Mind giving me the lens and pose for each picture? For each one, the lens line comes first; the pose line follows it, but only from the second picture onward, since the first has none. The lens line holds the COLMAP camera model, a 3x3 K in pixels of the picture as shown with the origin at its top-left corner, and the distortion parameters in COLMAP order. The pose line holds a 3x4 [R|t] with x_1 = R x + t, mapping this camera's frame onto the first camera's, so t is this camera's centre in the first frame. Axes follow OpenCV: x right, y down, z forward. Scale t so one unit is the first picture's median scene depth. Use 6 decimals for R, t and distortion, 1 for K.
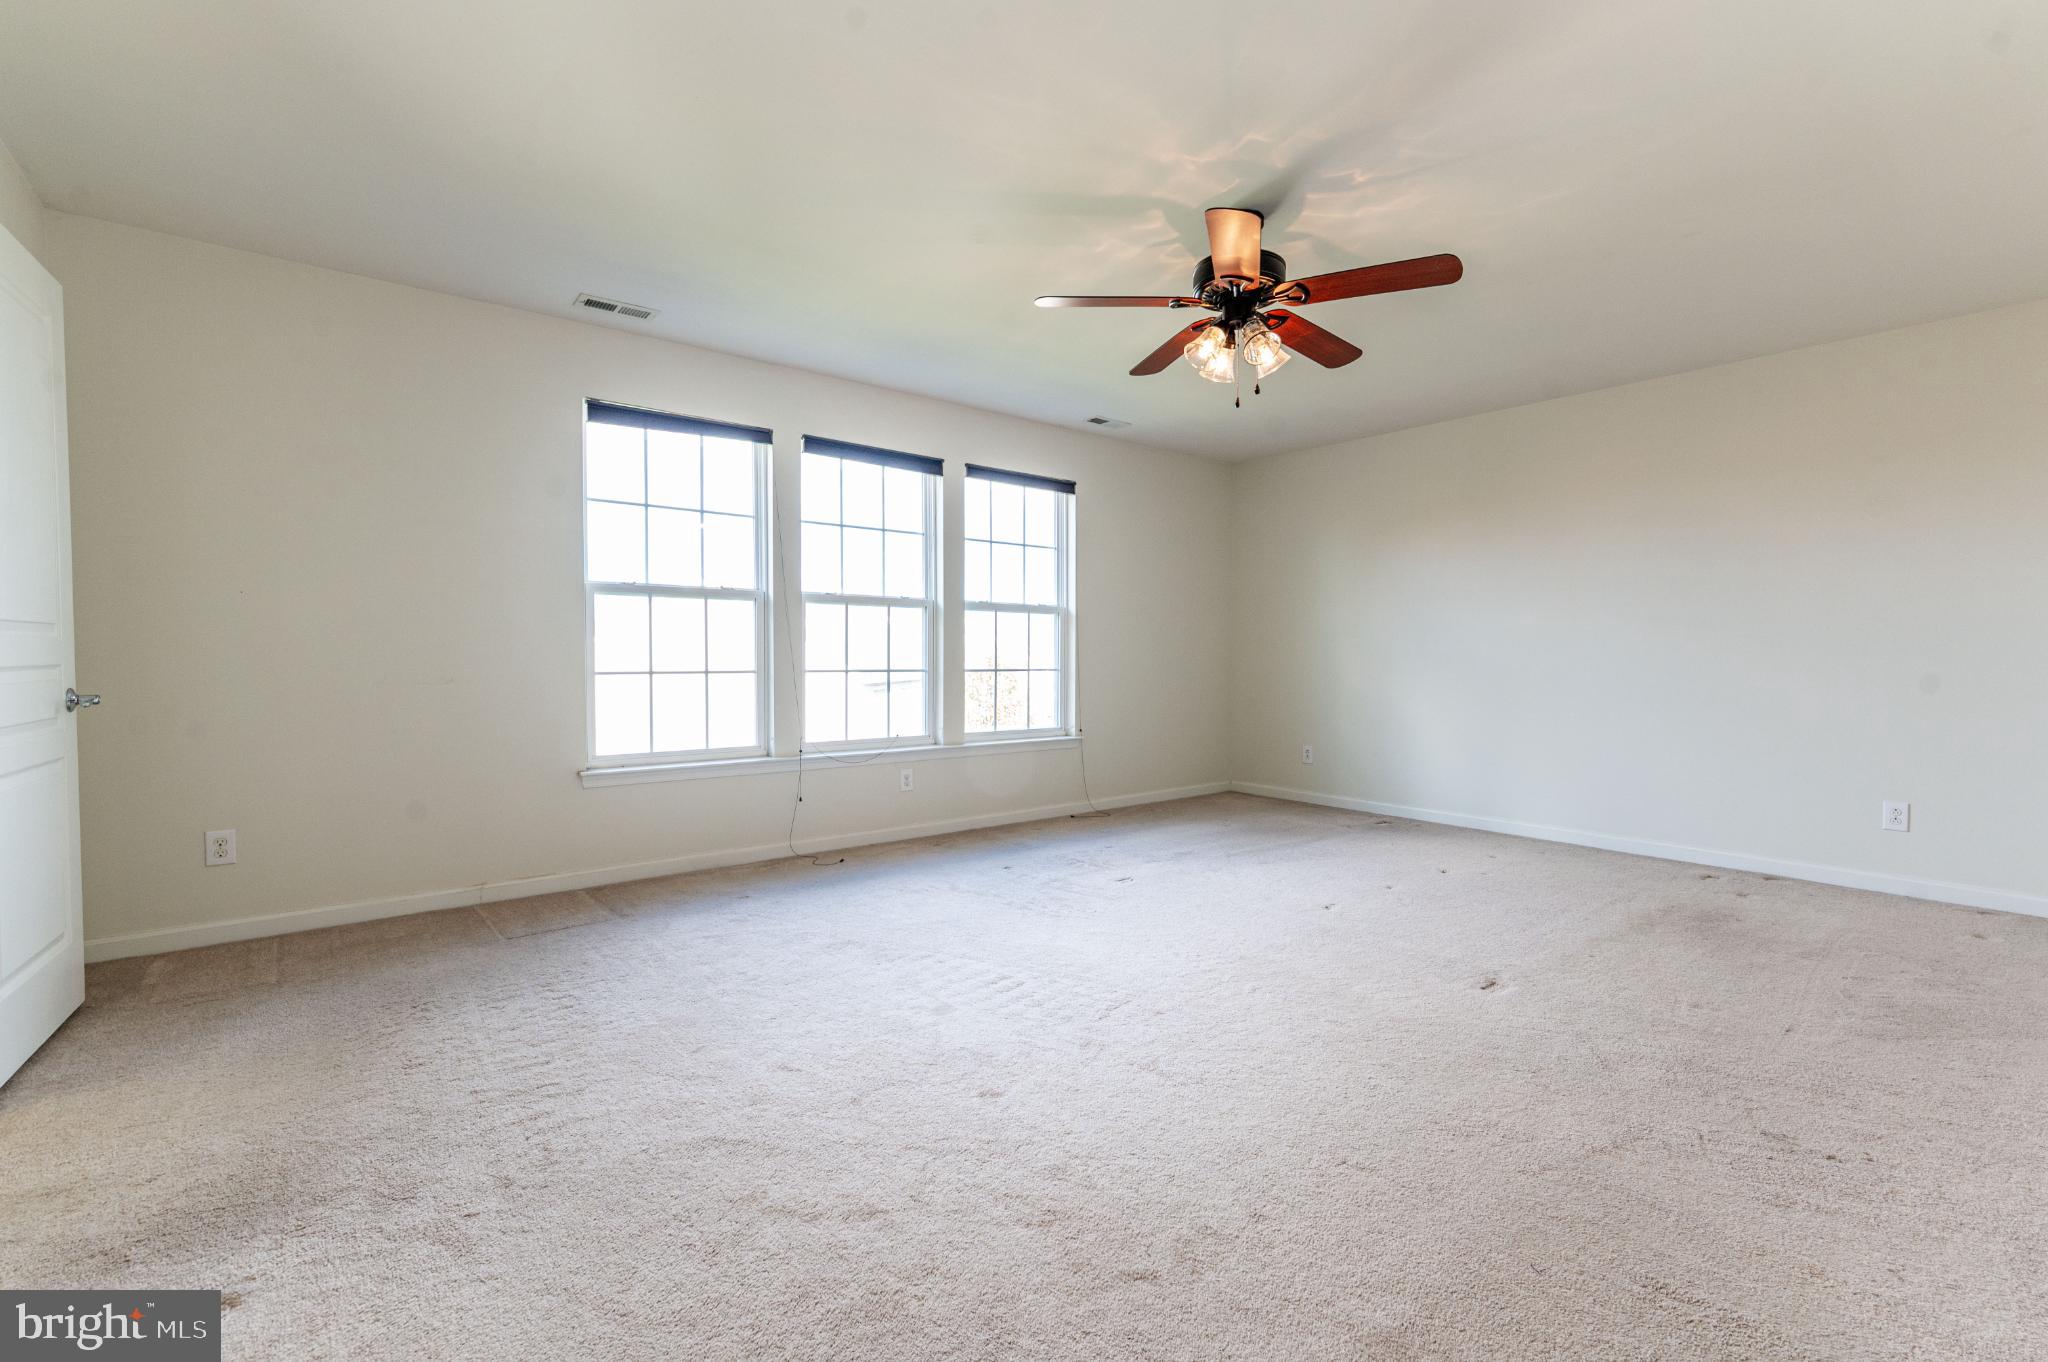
lens RADIAL K [[861.9, 0, 1024.0], [0, 861.9, 681.0], [0, 0, 1]] dist [-0.002343, -0.000124]
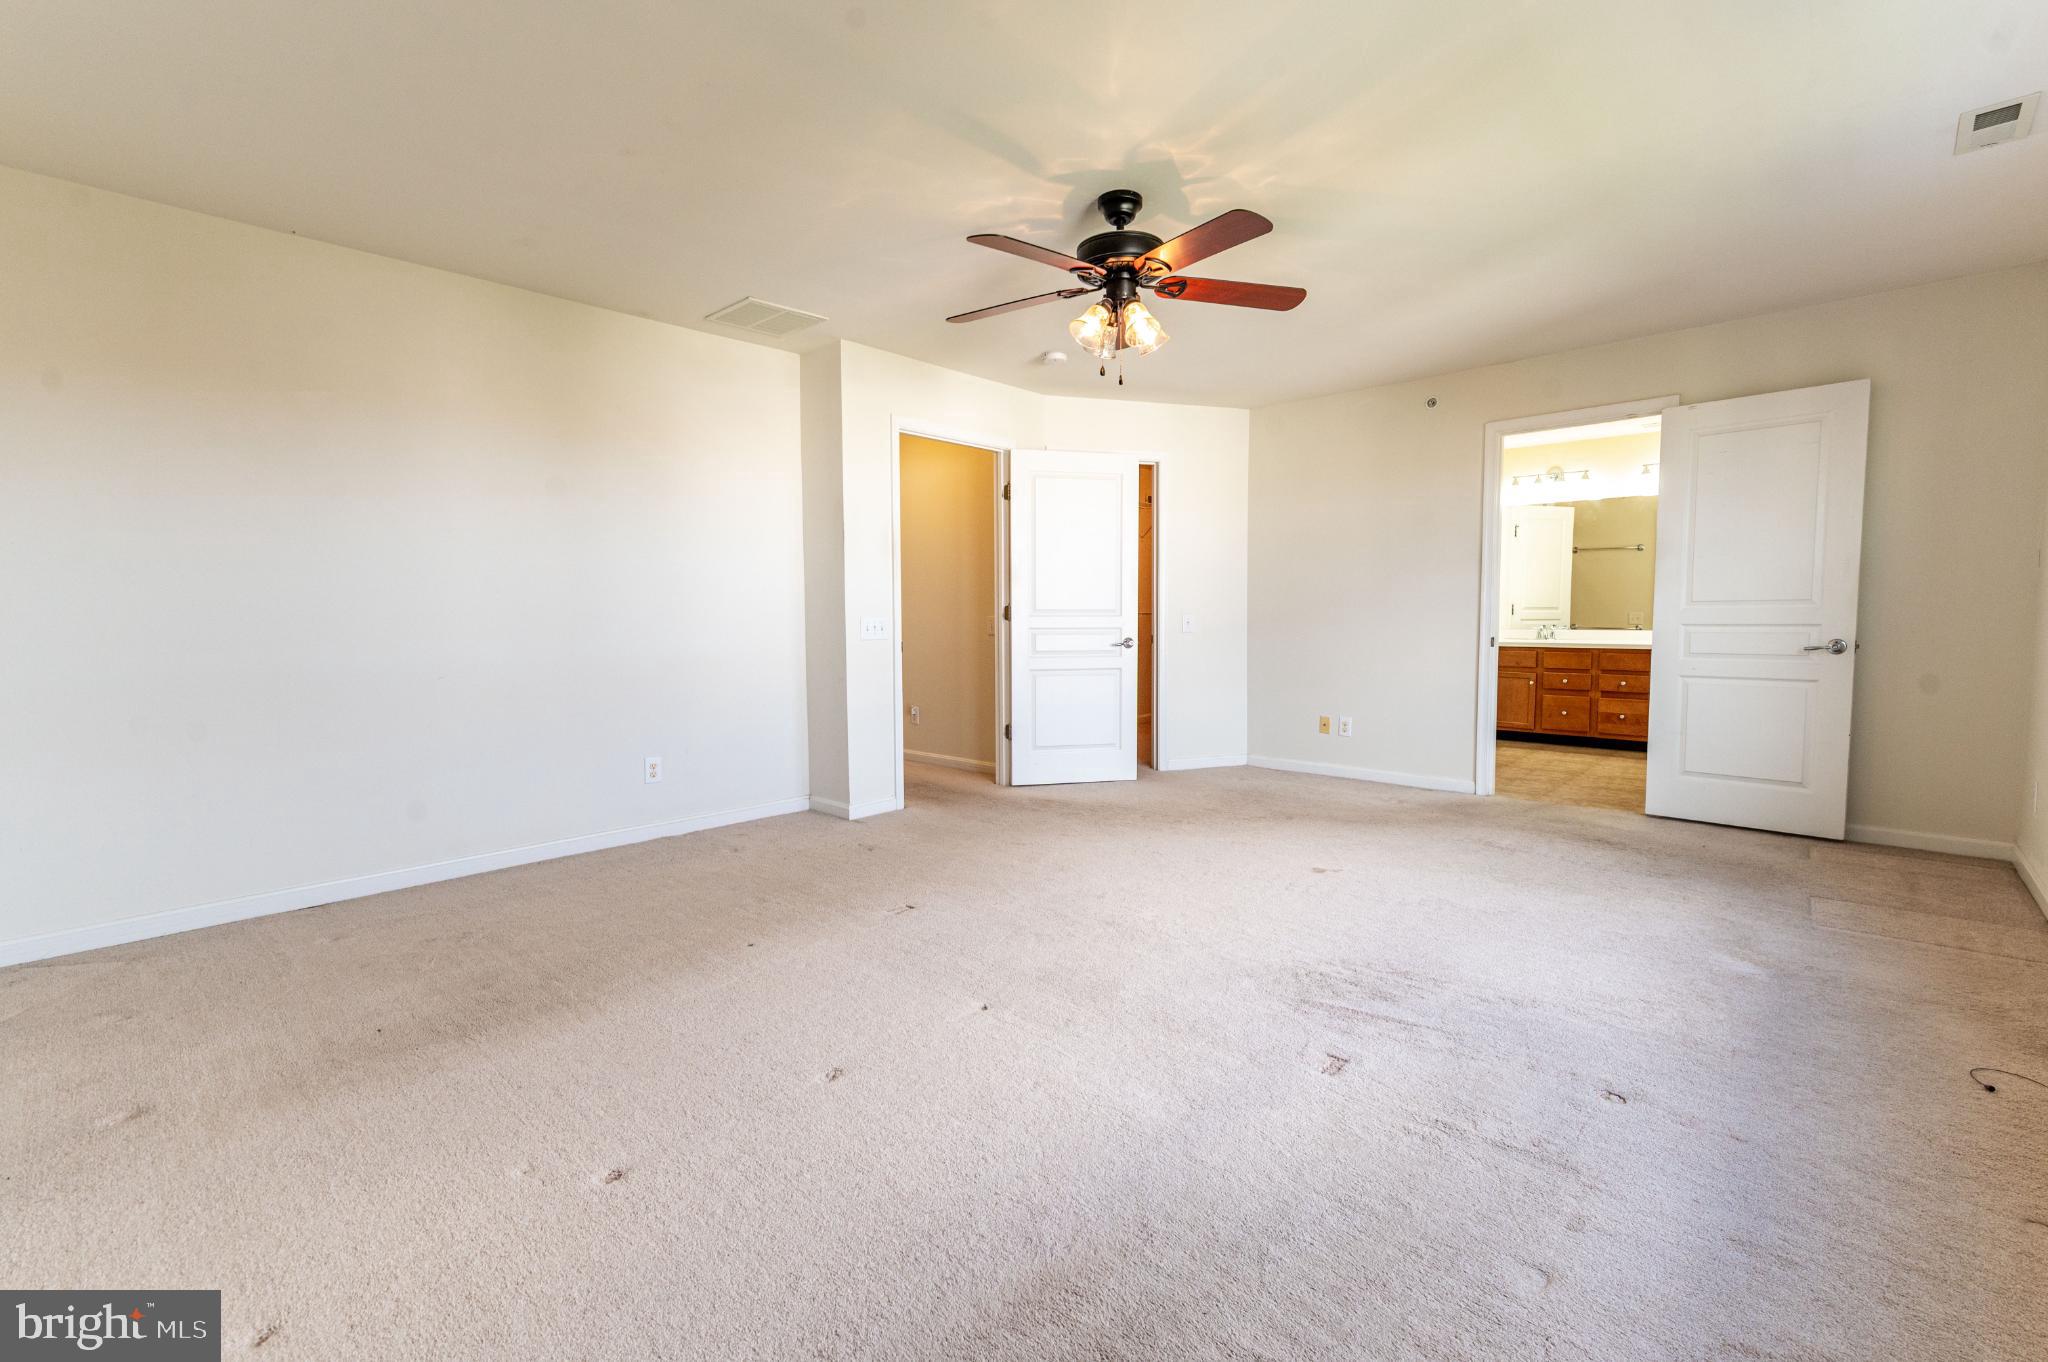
lens RADIAL K [[890.0, 0, 1049.6], [0, 890.0, 675.7], [0, 0, 1]] dist [0.002665, -0.000525]
pose [[-0.983264, 0.017584, -0.181334, 0.539249], [-0.001653, 0.994429, 0.105394, -0.085435], [0.182177, 0.103930, -0.977758, 2.094276]]
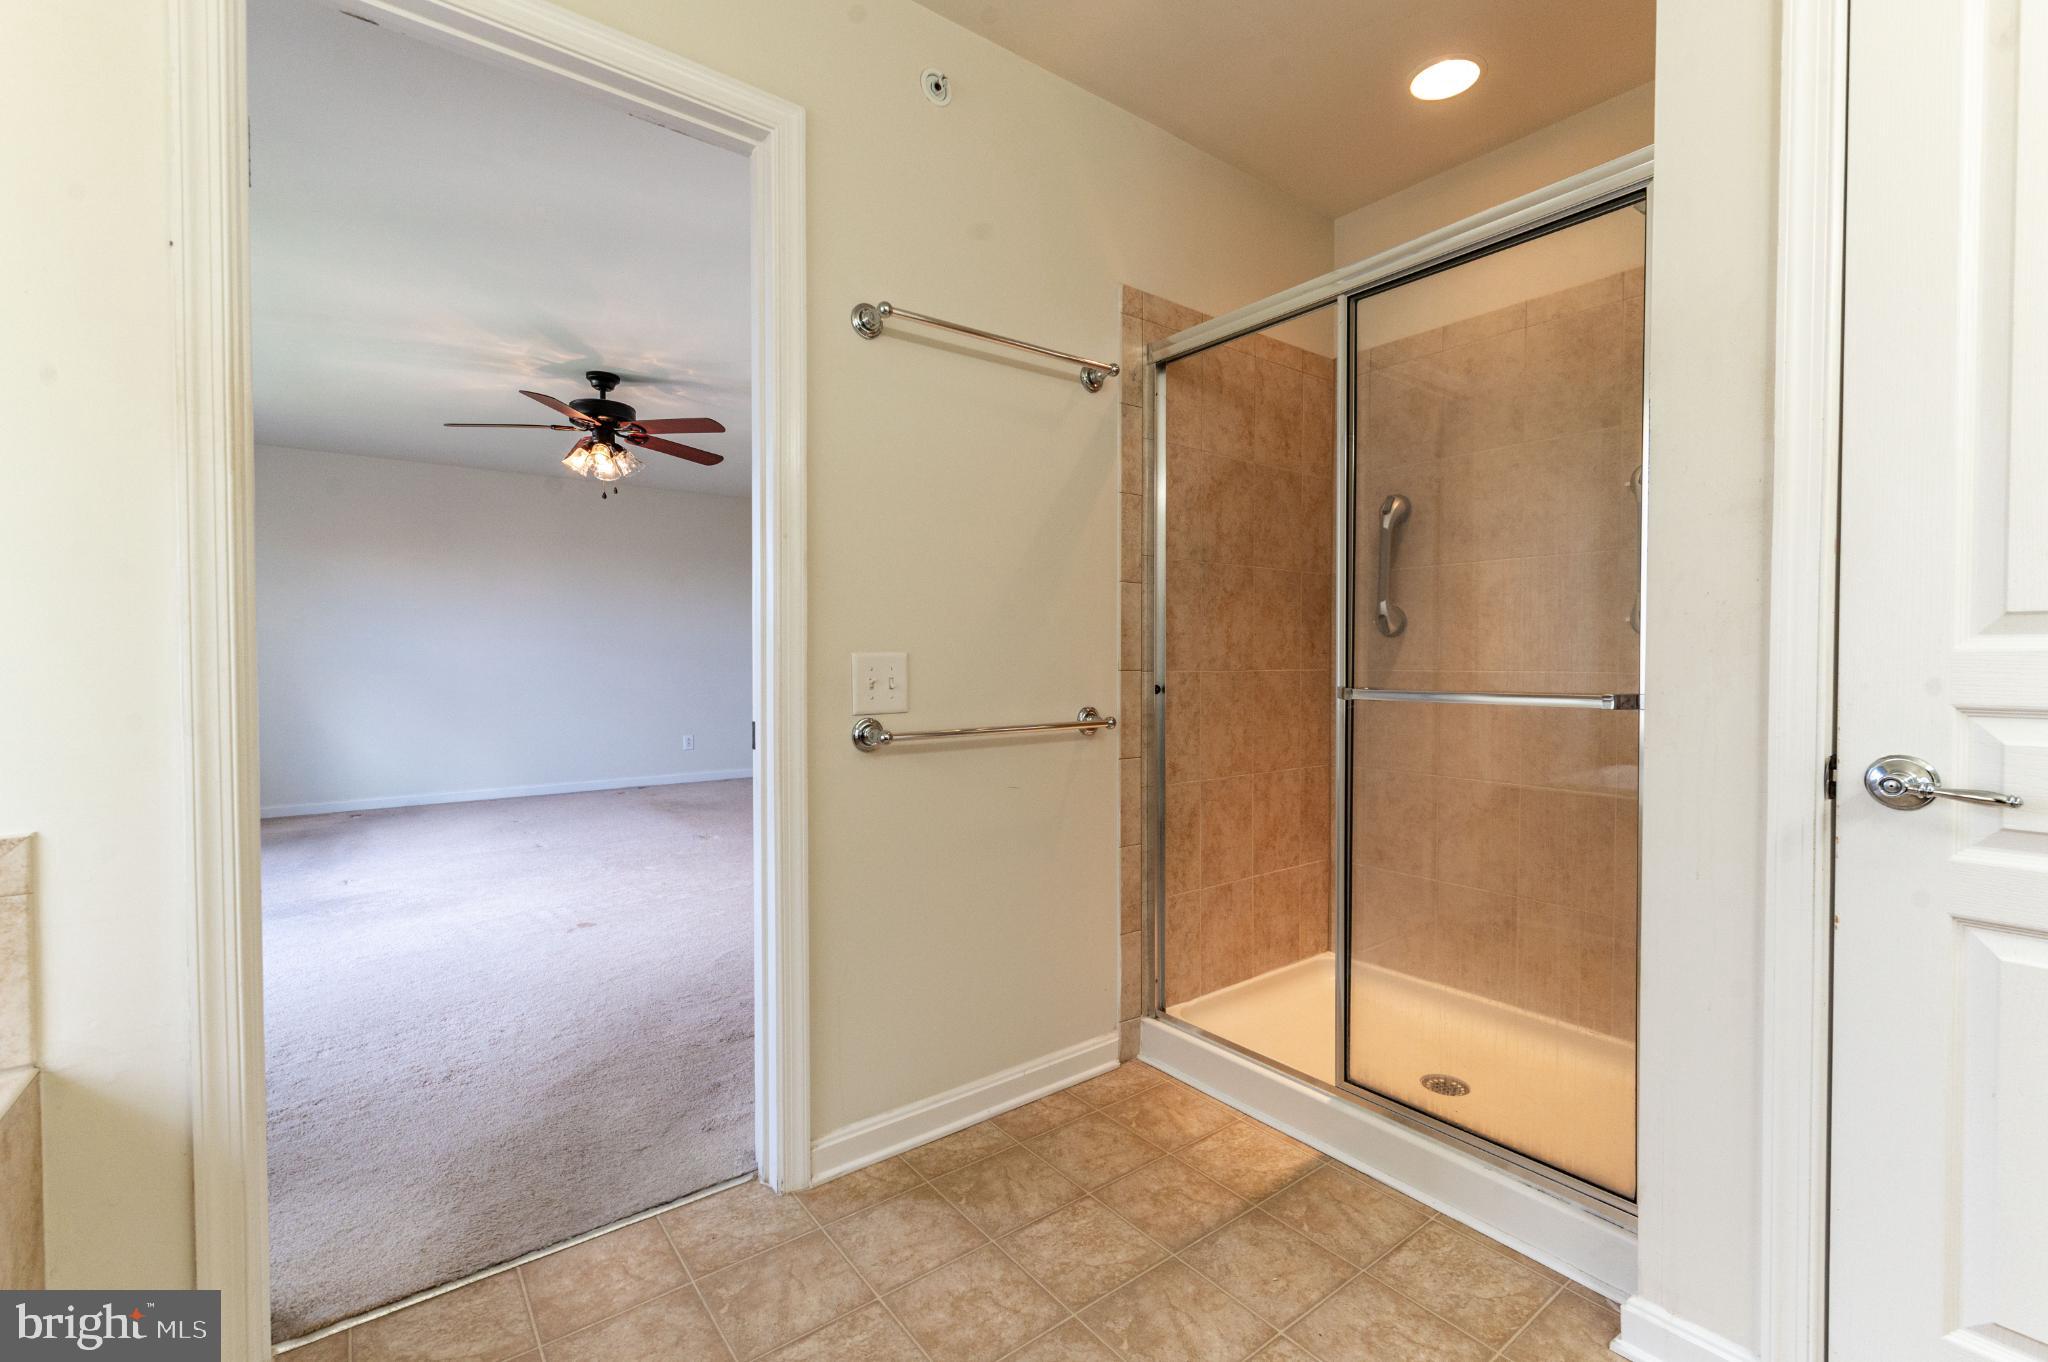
lens RADIAL K [[887.4, 0, 1026.6], [0, 887.4, 677.3], [0, 0, 1]] dist [0.002181, 0.000378]
pose [[0.012972, -0.022063, 0.999672, -1.322498], [0.034493, 0.999171, 0.021604, -0.012823], [-0.999321, 0.034202, 0.013722, 0.252734]]
